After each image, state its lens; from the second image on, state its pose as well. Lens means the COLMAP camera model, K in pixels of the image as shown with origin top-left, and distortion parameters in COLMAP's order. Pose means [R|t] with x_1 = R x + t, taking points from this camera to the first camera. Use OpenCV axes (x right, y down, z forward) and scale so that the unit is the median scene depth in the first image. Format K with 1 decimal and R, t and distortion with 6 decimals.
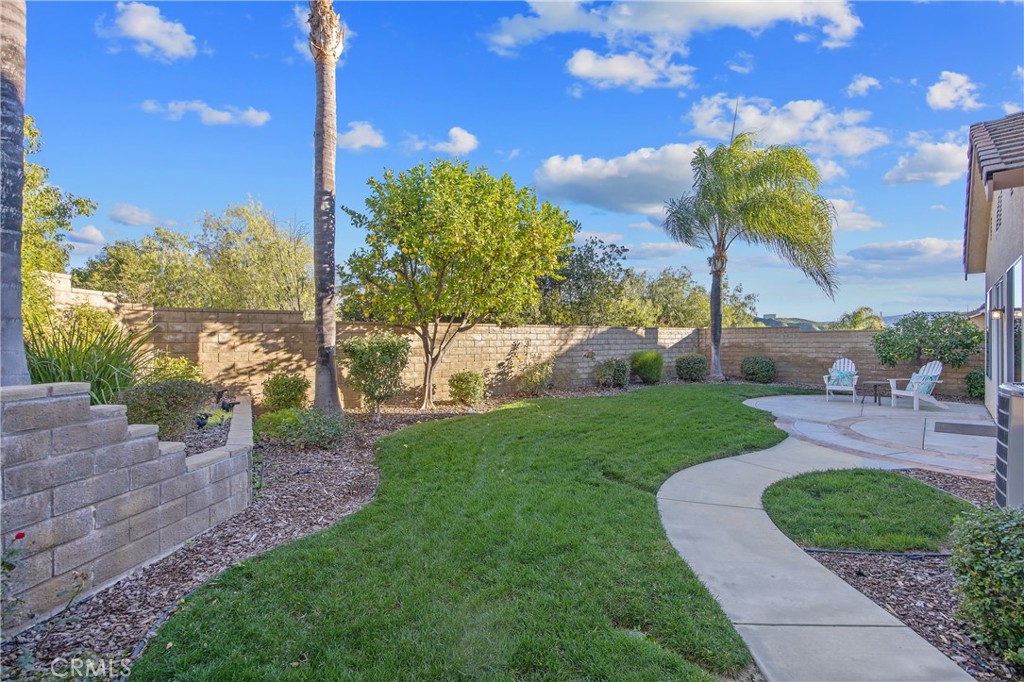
lens RADIAL K [[451.6, 0, 507.5], [0, 451.6, 341.0], [0, 0, 1]] dist [-0.017618, 0.001596]
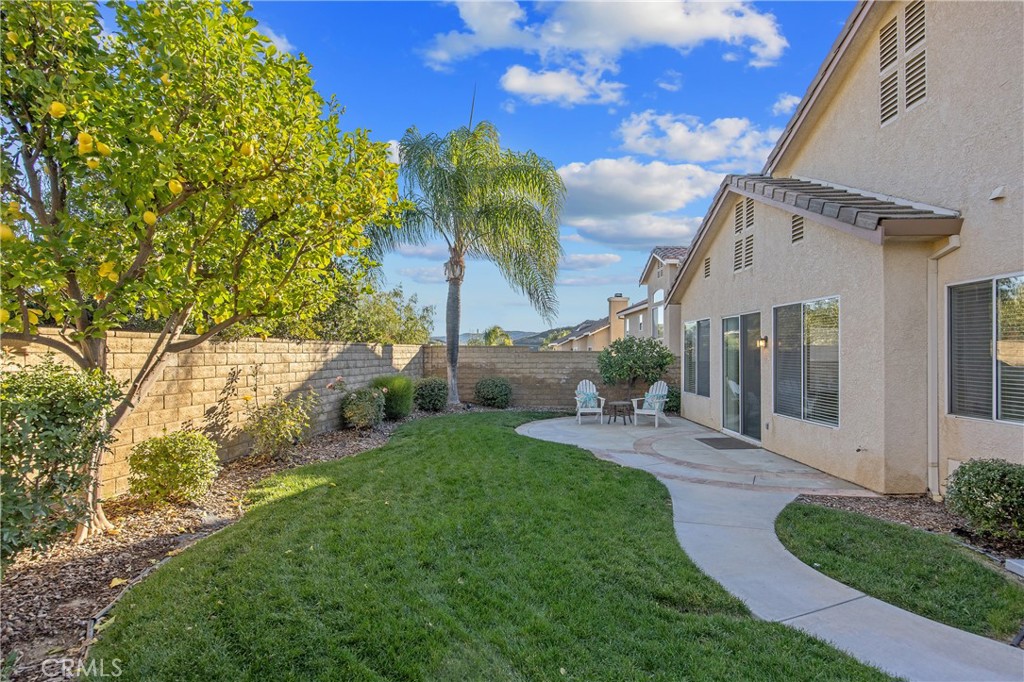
lens RADIAL K [[526.1, 0, 510.6], [0, 526.1, 339.6], [0, 0, 1]] dist [0.001048, -0.000208]
pose [[0.707321, 0.023574, 0.706499, -0.171070], [-0.003109, 0.999538, -0.030240, -0.012320], [-0.706886, 0.019193, 0.707067, 0.254504]]
